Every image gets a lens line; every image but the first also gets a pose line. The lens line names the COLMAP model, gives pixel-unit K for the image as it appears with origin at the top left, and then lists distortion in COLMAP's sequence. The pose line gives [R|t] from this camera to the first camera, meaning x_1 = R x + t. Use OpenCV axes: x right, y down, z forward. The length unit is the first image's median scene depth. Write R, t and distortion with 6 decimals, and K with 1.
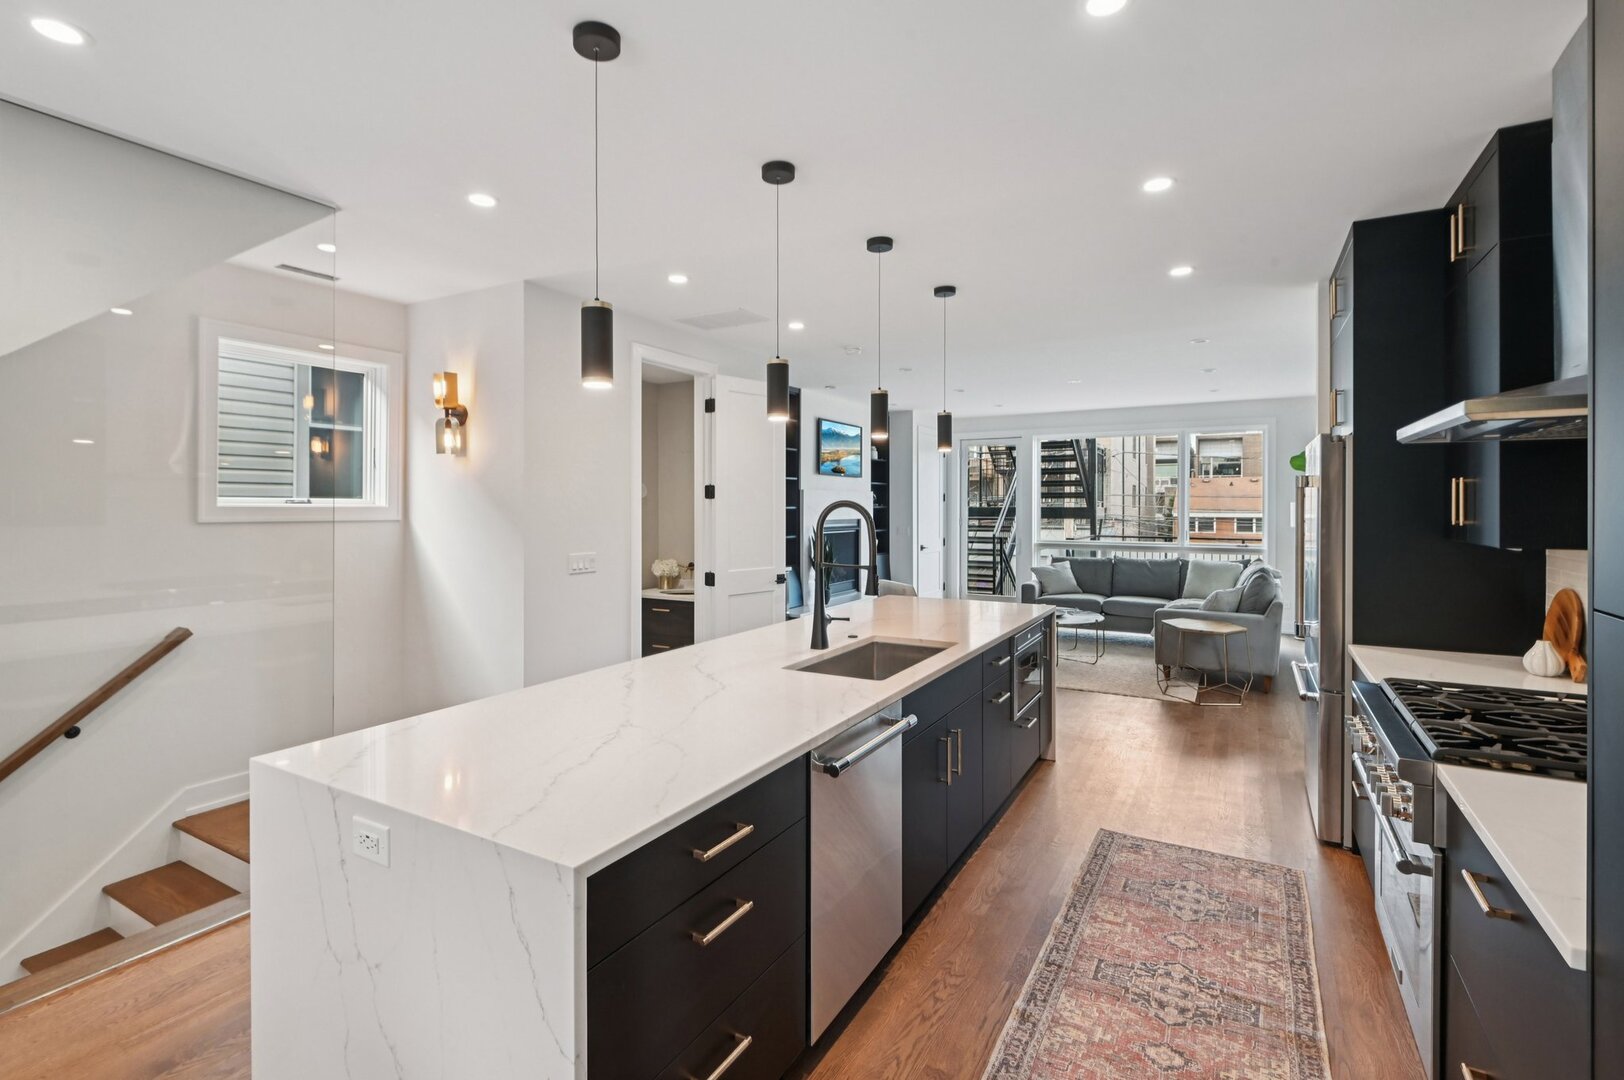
lens RADIAL K [[754.2, 0, 802.3], [0, 754.2, 504.8], [0, 0, 1]] dist [0.006054, -0.006174]
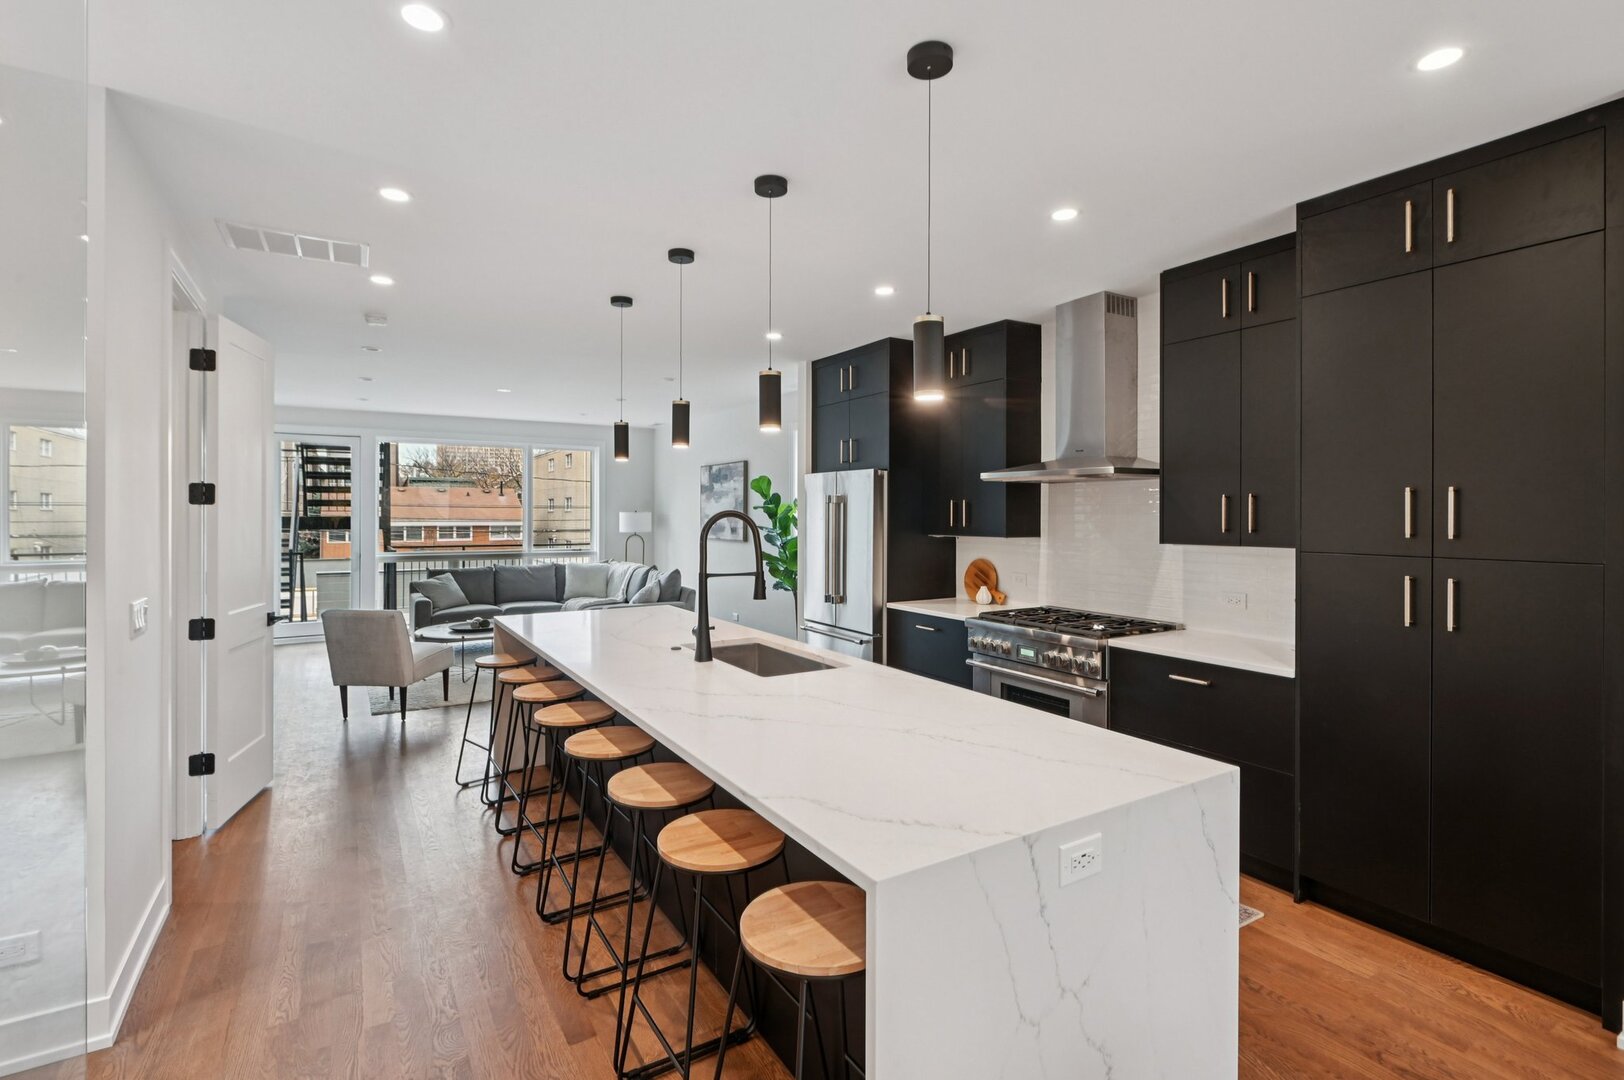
lens RADIAL K [[756.8, 0, 808.8], [0, 756.8, 515.2], [0, 0, 1]] dist [-0.000767, -0.000428]
pose [[0.472450, -0.000150, 0.881357, -0.451606], [-0.001836, 0.999998, 0.001154, -0.000663], [-0.881356, -0.002164, 0.472449, 0.239187]]
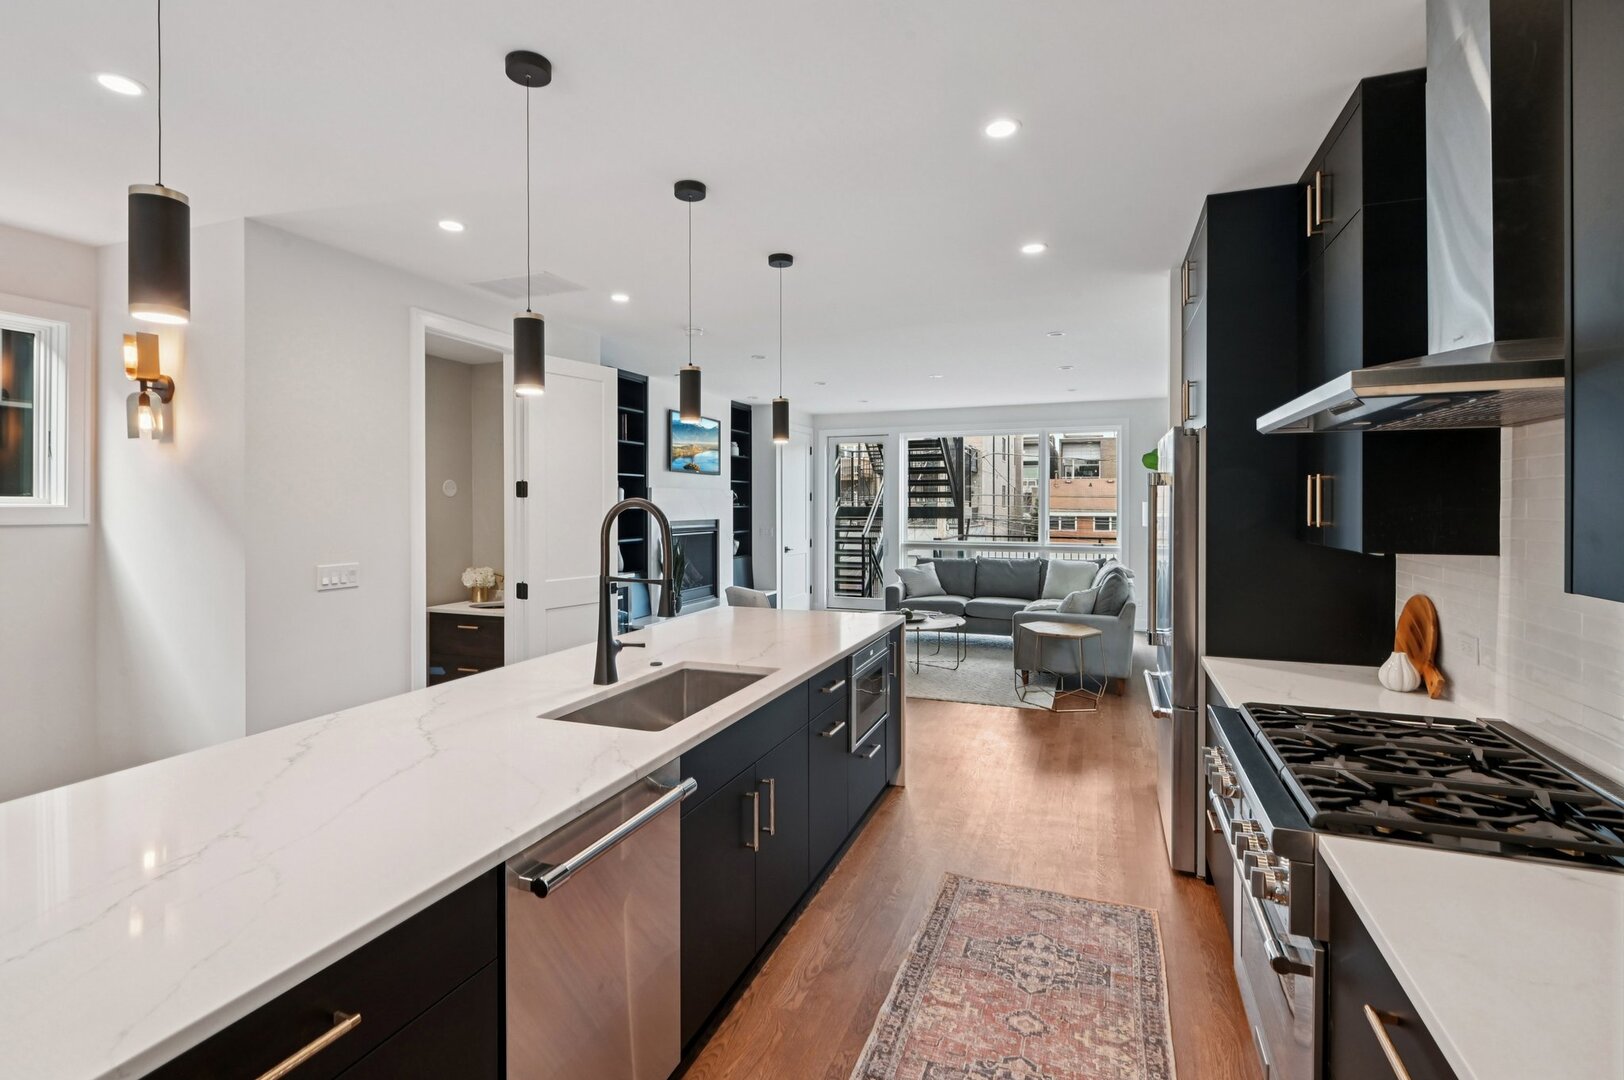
lens RADIAL K [[758.3, 0, 803.3], [0, 758.3, 505.4], [0, 0, 1]] dist [0.000961, -0.000666]
pose [[0.988162, -0.000300, 0.153414, 0.061999], [0.000131, 0.999999, 0.001111, 0.000252], [-0.153415, -0.001078, 0.988161, 0.098502]]
